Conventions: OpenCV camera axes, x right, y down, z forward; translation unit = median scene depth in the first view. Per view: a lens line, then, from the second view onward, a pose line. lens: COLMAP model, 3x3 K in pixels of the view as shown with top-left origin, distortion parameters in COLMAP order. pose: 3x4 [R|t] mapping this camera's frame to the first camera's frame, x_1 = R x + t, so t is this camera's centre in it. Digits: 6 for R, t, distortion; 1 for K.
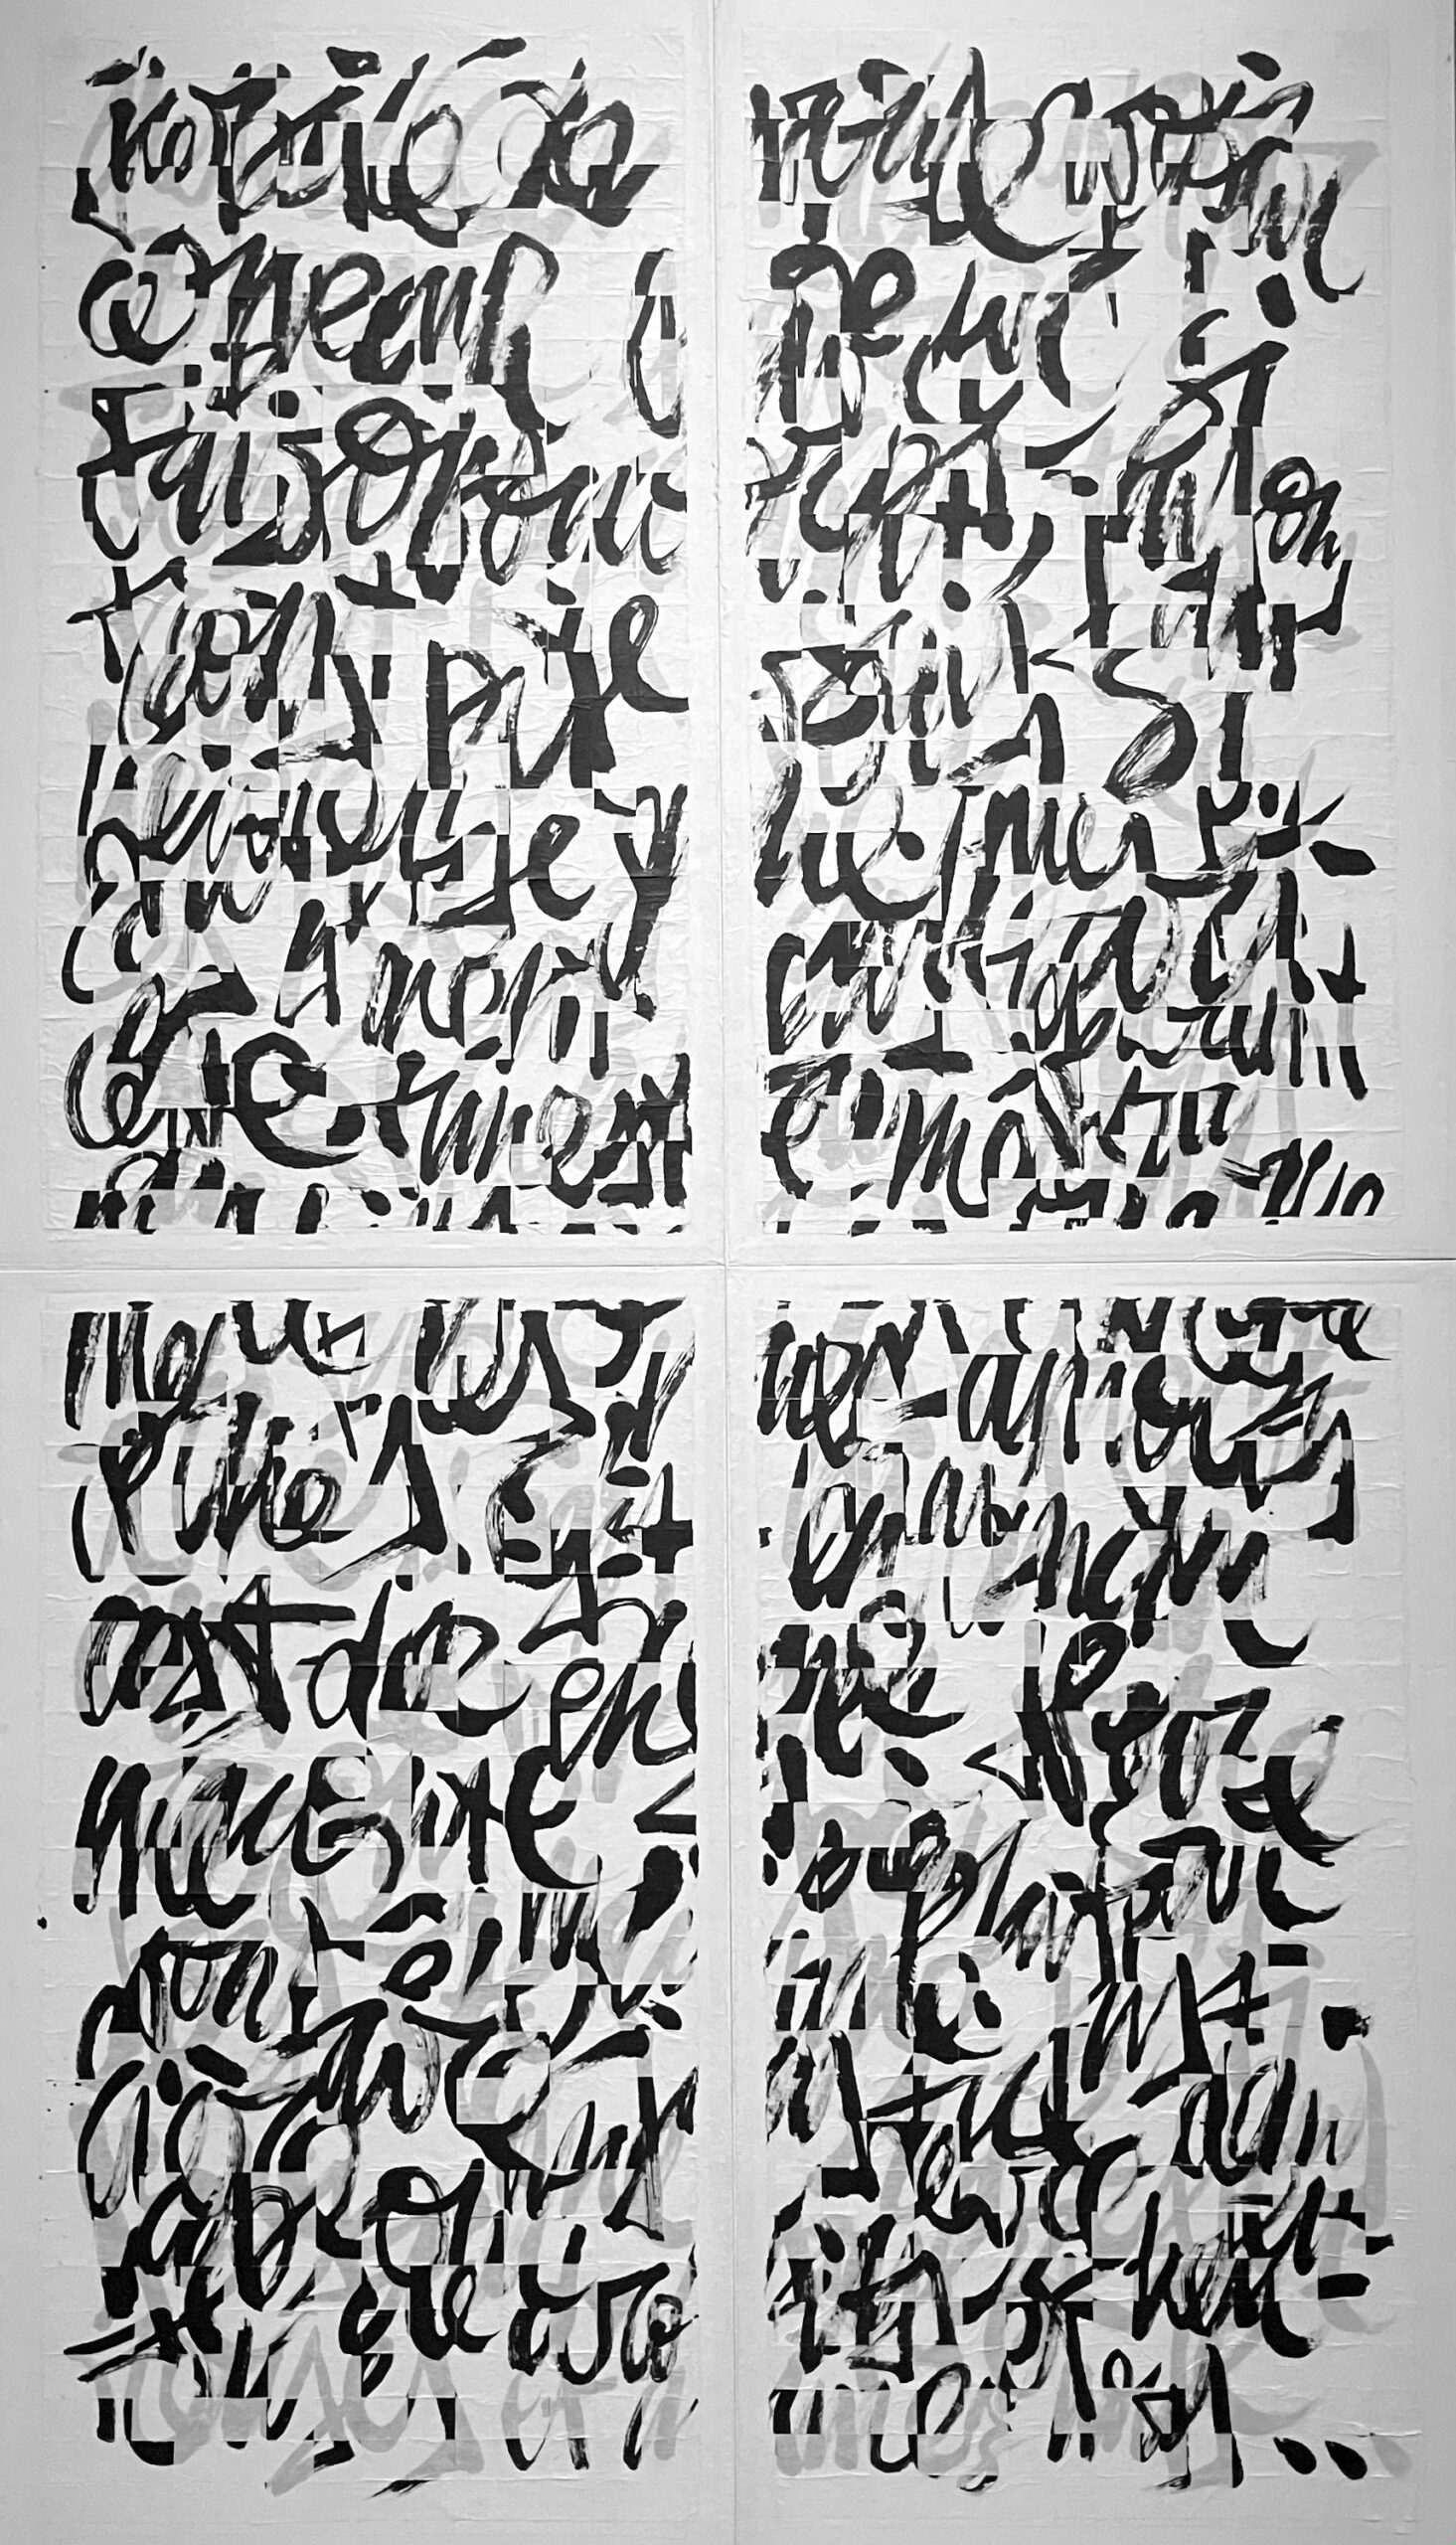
lens RADIAL K [[2012.7, 0, 735.4], [0, 2012.7, 1291.7], [0, 0, 1]] dist [0.051347, -0.070342]
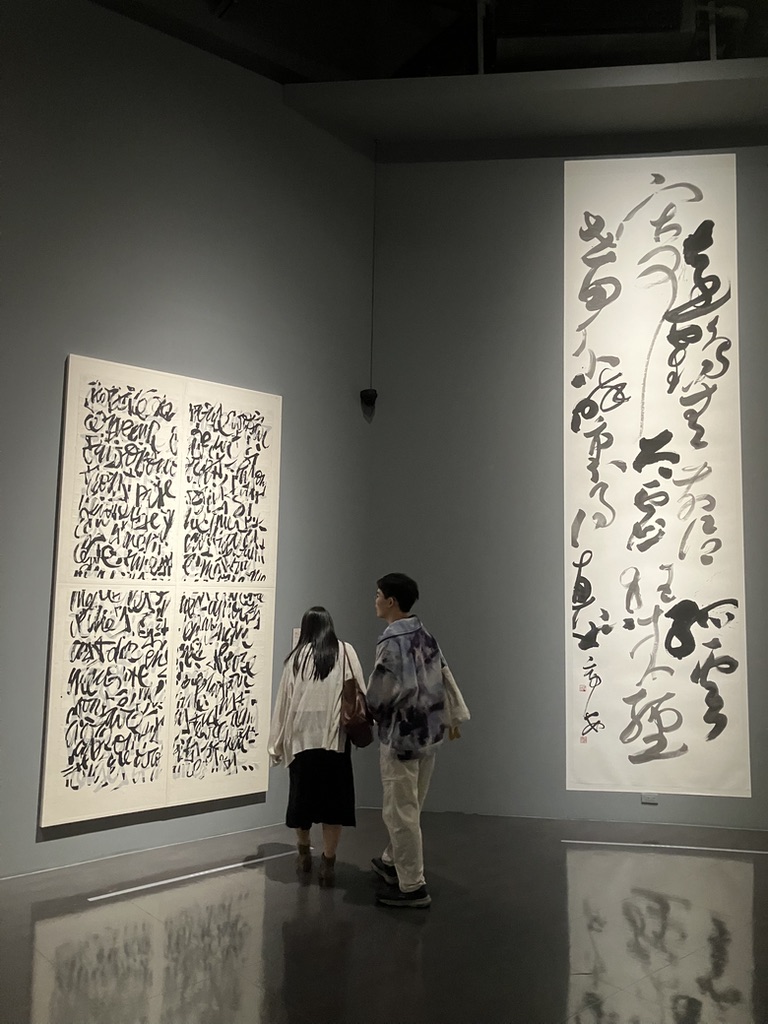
lens RADIAL K [[835.2, 0, 384.7], [0, 835.2, 510.9], [0, 0, 1]] dist [-0.074943, -0.004775]
pose [[0.763698, 0.080227, 0.640570, -1.182022], [-0.033401, 0.995830, -0.084899, -0.048159], [-0.644710, 0.043441, 0.763192, -1.402045]]
